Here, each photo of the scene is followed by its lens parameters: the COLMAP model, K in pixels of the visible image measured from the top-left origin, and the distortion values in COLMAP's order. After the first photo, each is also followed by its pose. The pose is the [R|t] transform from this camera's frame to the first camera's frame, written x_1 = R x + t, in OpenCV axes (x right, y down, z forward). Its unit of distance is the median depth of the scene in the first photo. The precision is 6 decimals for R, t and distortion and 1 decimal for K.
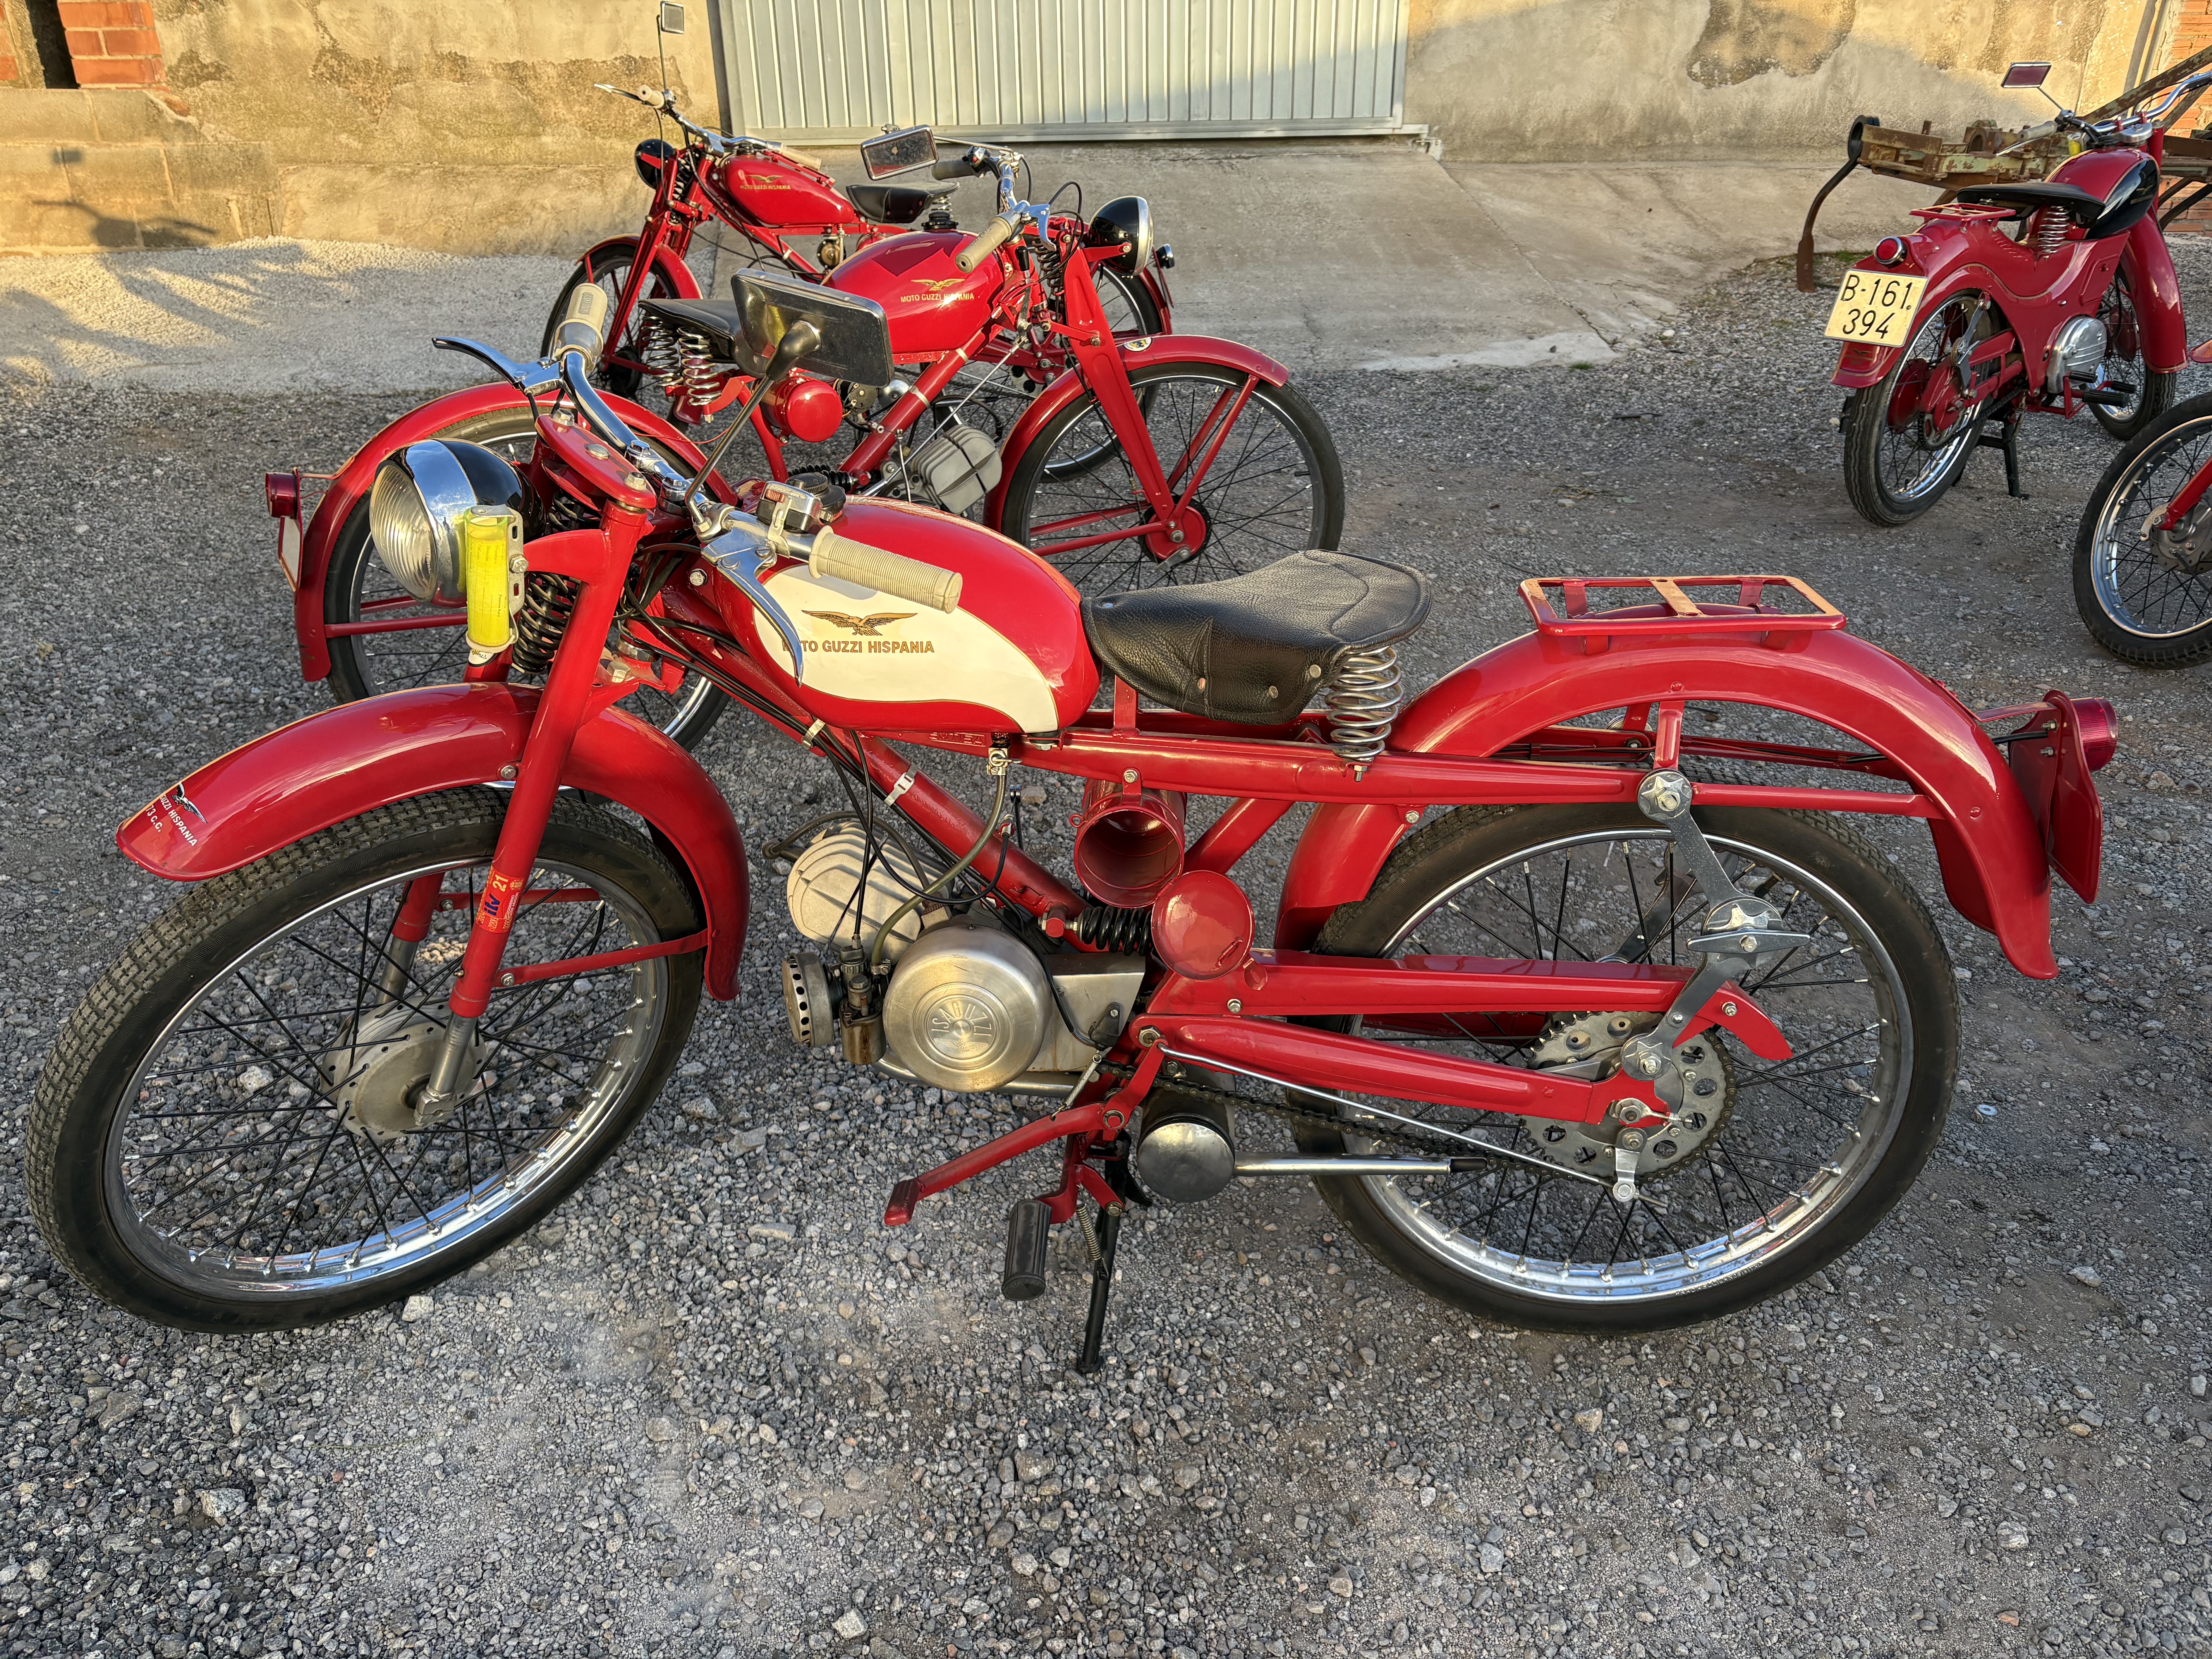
lens RADIAL K [[1645.4, 0, 1144.2], [0, 1645.4, 838.3], [0, 0, 1]] dist [0.019481, -0.065329]
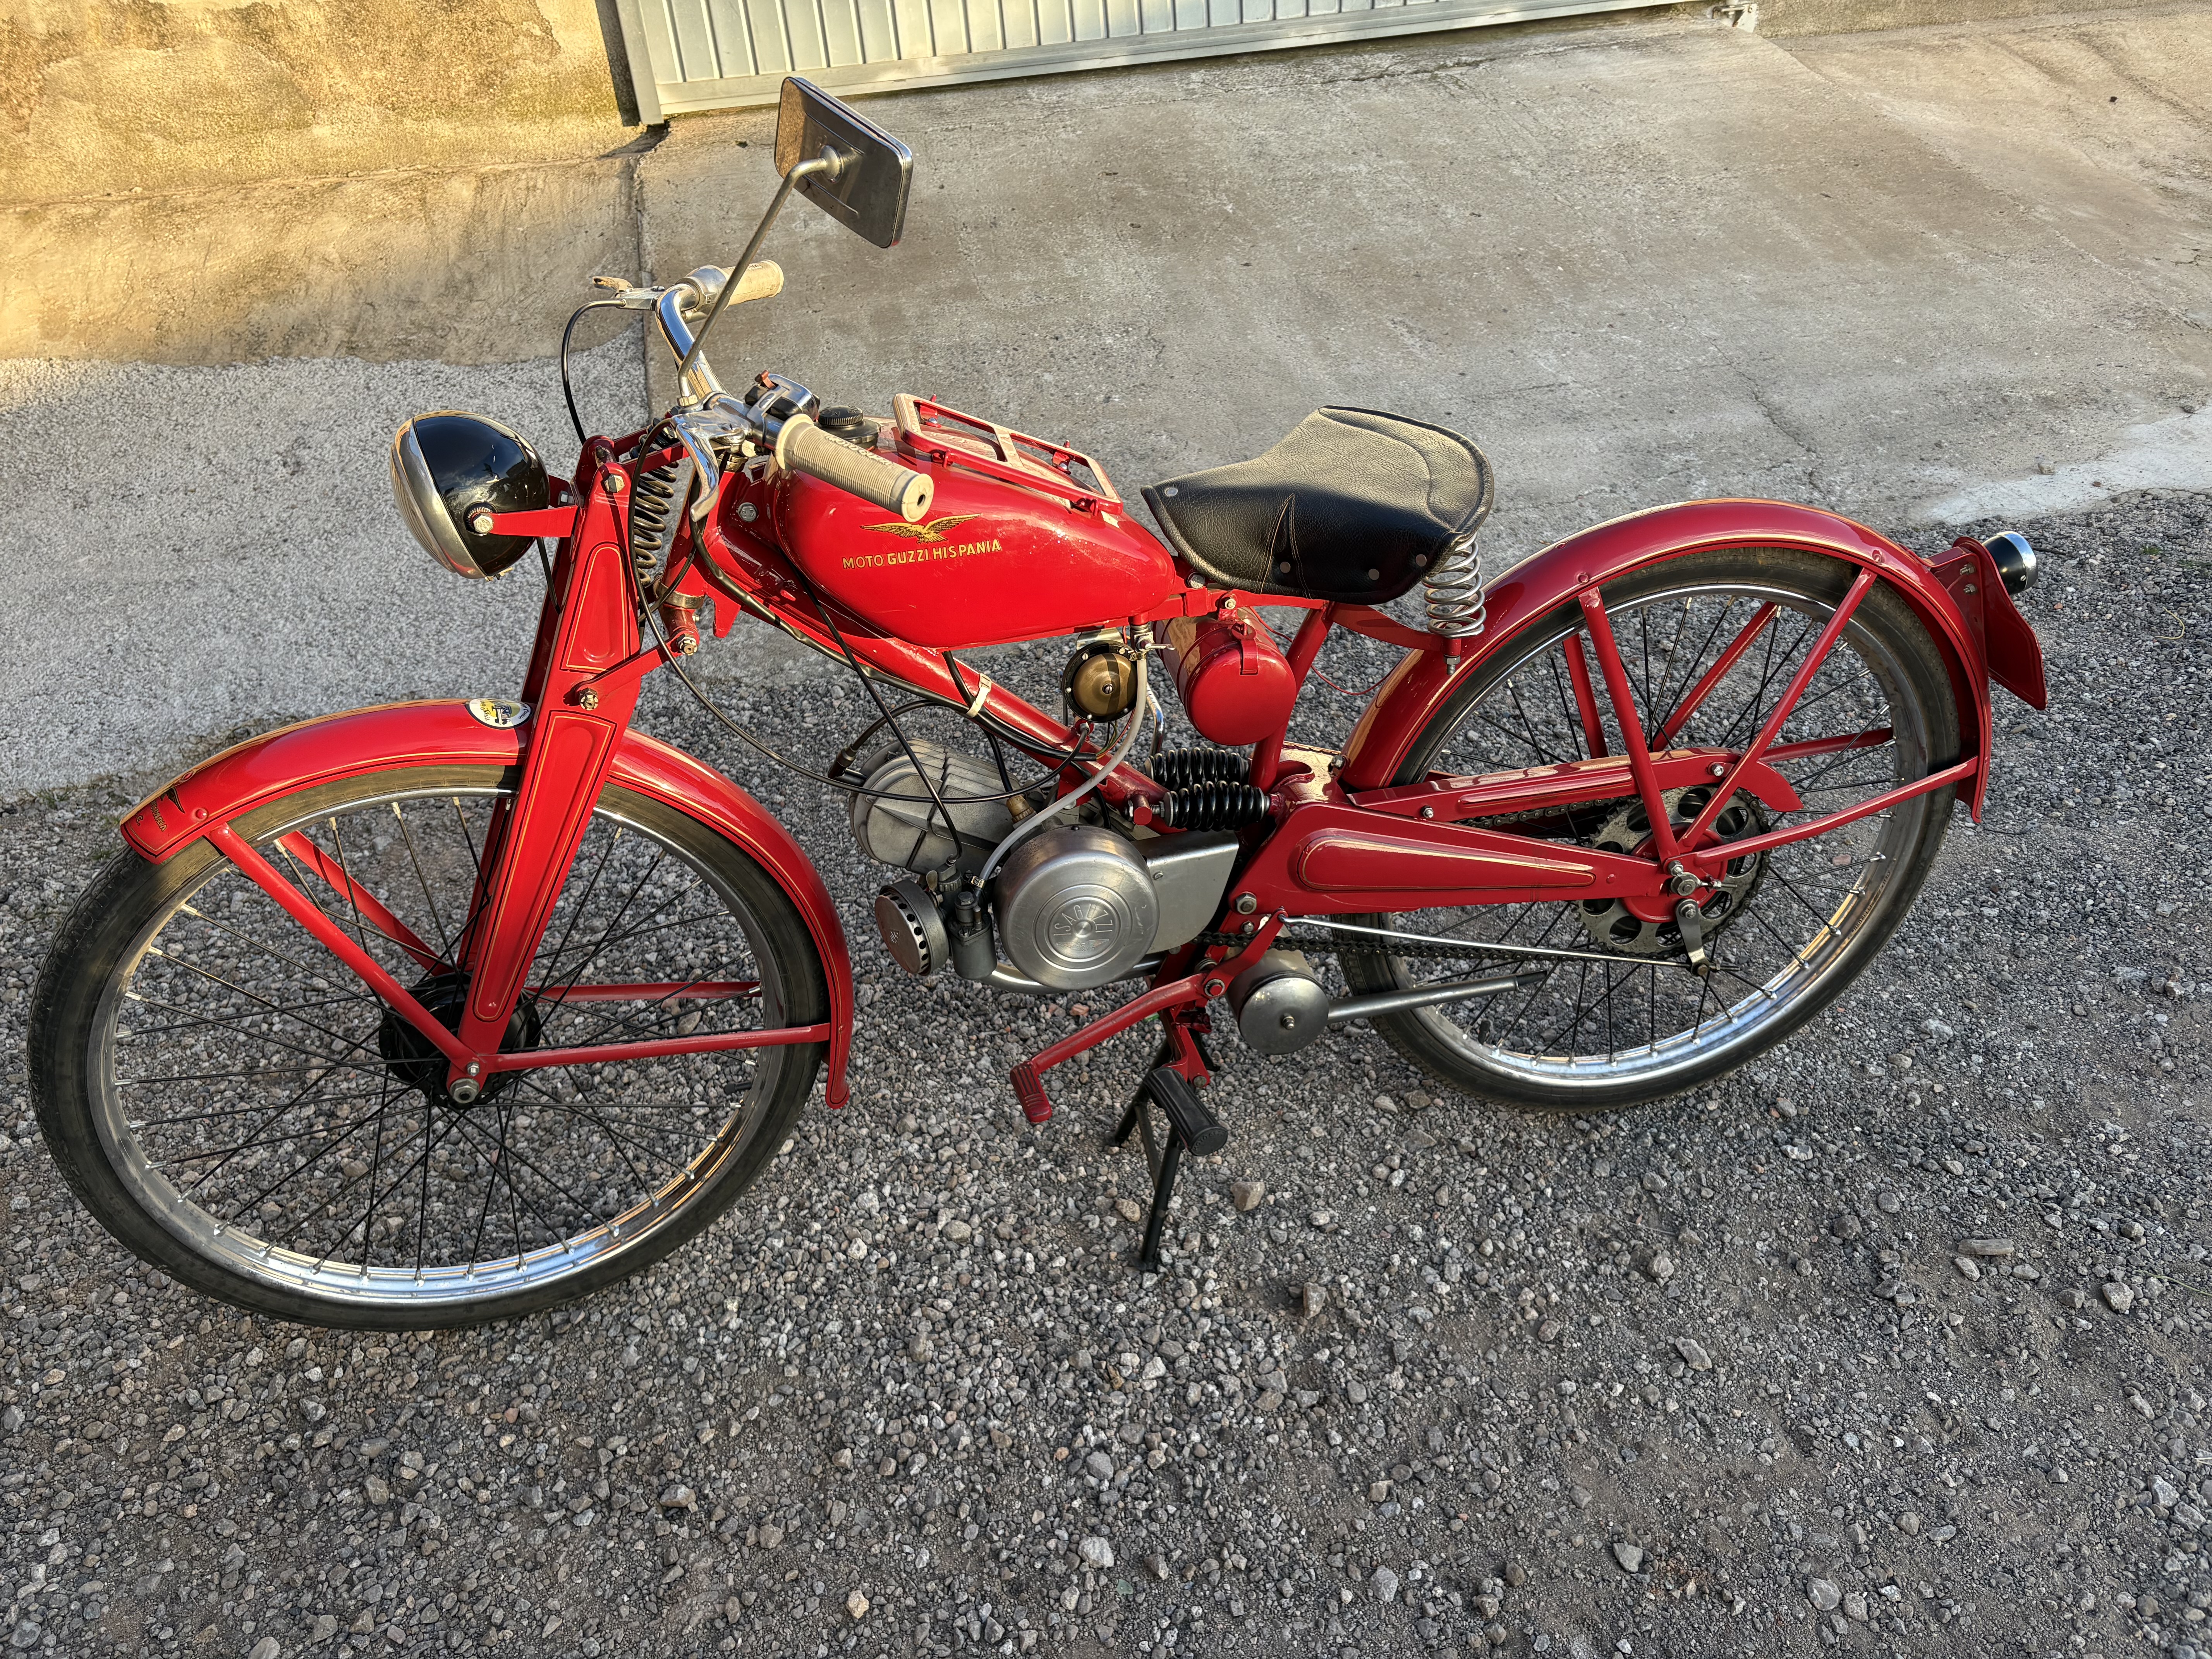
lens RADIAL K [[1672.1, 0, 1115.6], [0, 1672.1, 803.8], [0, 0, 1]] dist [0.047926, -0.080501]
pose [[0.995889, -0.088629, 0.018725, -0.117103], [0.087186, 0.993912, 0.067358, -0.210820], [-0.024581, -0.065449, 0.997553, 0.392133]]
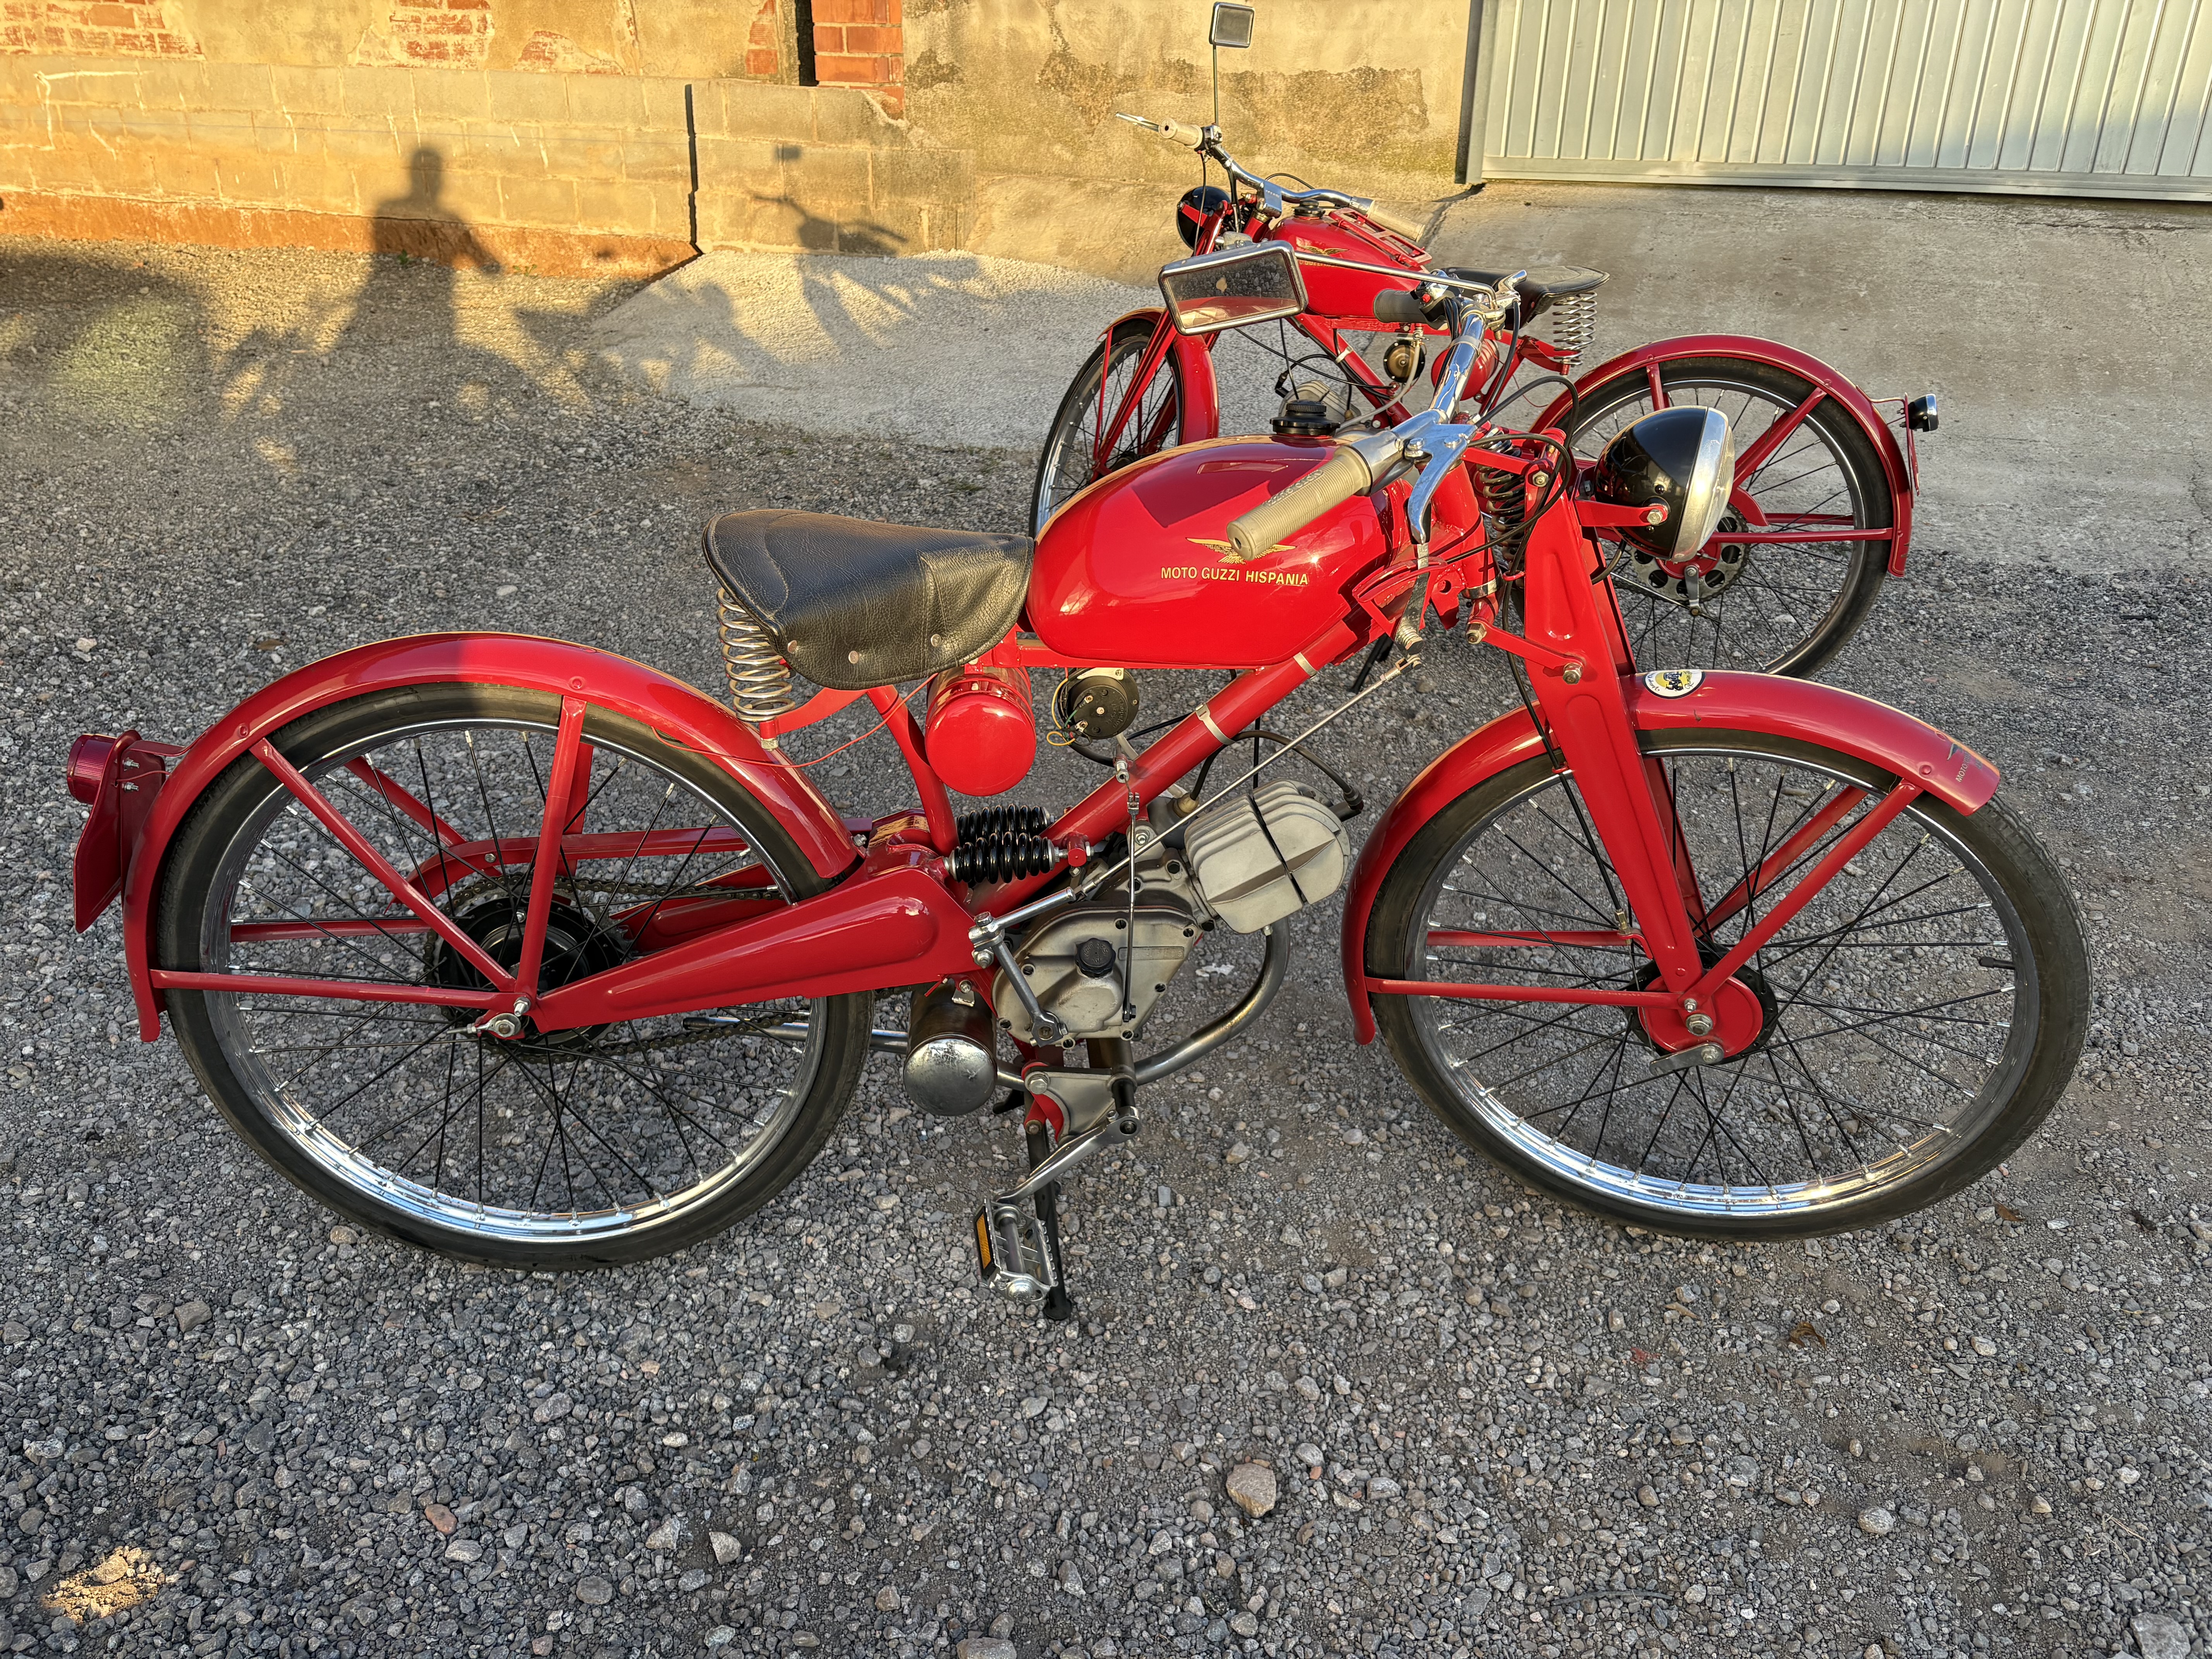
lens RADIAL K [[1657.2, 0, 1049.1], [0, 1657.2, 835.6], [0, 0, 1]] dist [-0.020213, -0.005302]
pose [[0.860830, 0.222971, -0.457445, 0.029391], [-0.224597, 0.973082, 0.051656, -0.094867], [0.456649, 0.058274, 0.887736, 0.186809]]
